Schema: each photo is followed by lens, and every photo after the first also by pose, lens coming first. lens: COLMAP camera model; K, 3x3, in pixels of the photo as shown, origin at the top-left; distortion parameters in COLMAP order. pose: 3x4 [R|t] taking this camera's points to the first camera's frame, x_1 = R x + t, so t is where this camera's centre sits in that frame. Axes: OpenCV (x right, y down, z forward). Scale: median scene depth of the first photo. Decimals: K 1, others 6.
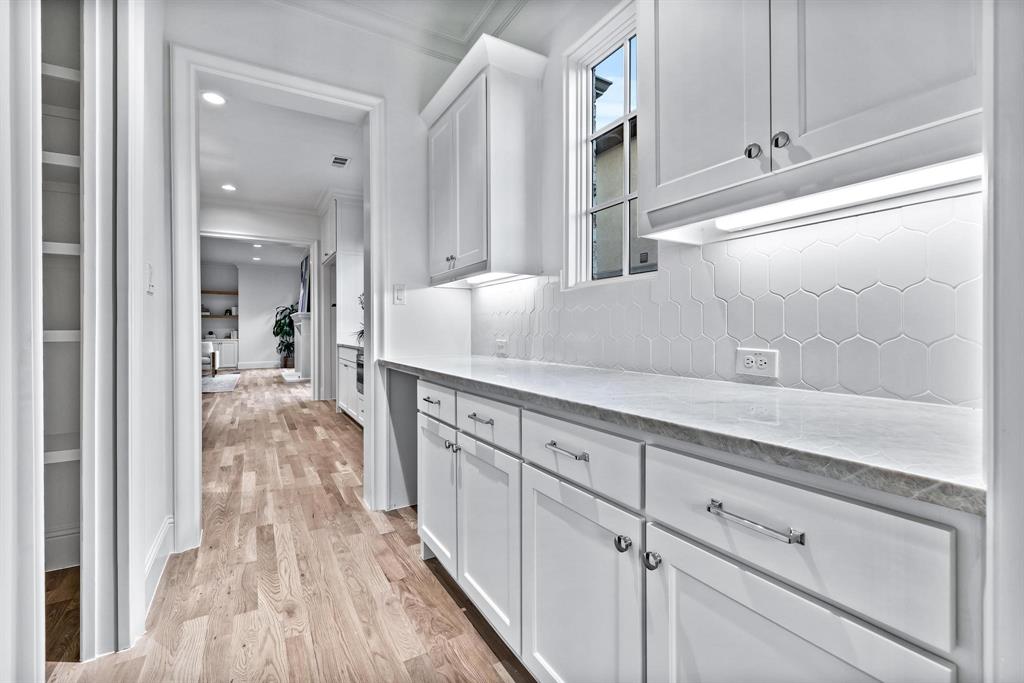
lens RADIAL K [[433.1, 0, 503.8], [0, 433.1, 332.6], [0, 0, 1]] dist [0.007268, -0.000831]
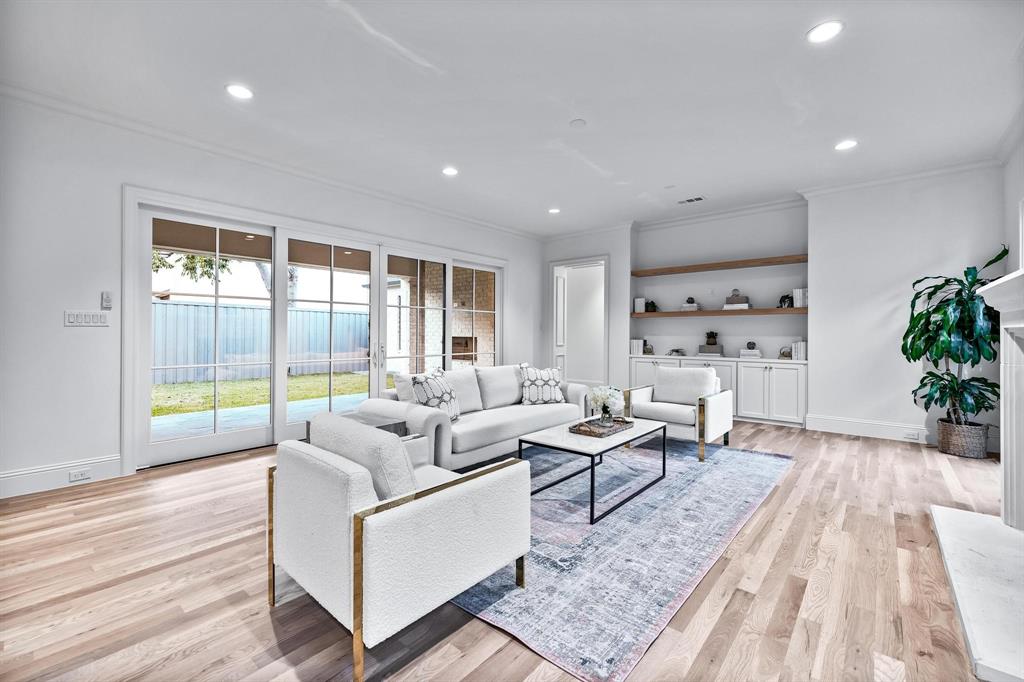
lens RADIAL K [[433.1, 0, 502.9], [0, 433.1, 330.6], [0, 0, 1]] dist [0.007268, -0.000831]
pose [[0.320123, -0.002178, -0.947373, -0.294988], [-0.008680, 0.999949, -0.005232, -0.010861], [0.947336, 0.009898, 0.320088, 0.570181]]
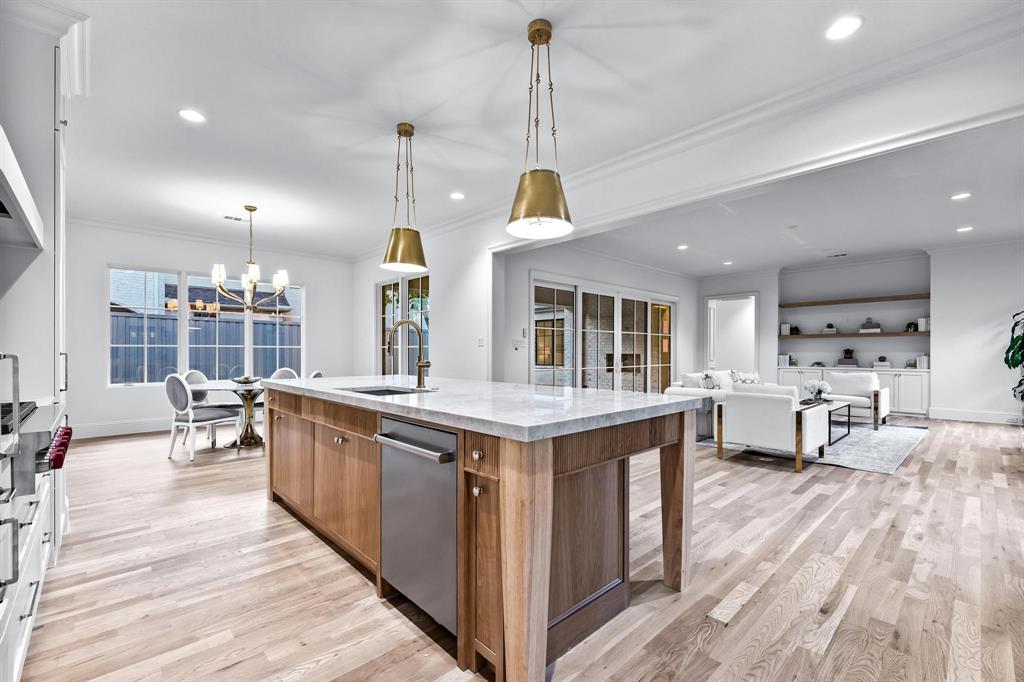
lens RADIAL K [[433.1, 0, 512.5], [0, 433.1, 350.6], [0, 0, 1]] dist [0.007268, -0.000831]
pose [[0.221344, 0.000400, -0.975196, -0.137738], [-0.006525, 0.999978, -0.001071, -0.007589], [0.975174, 0.006600, 0.221341, 0.282902]]
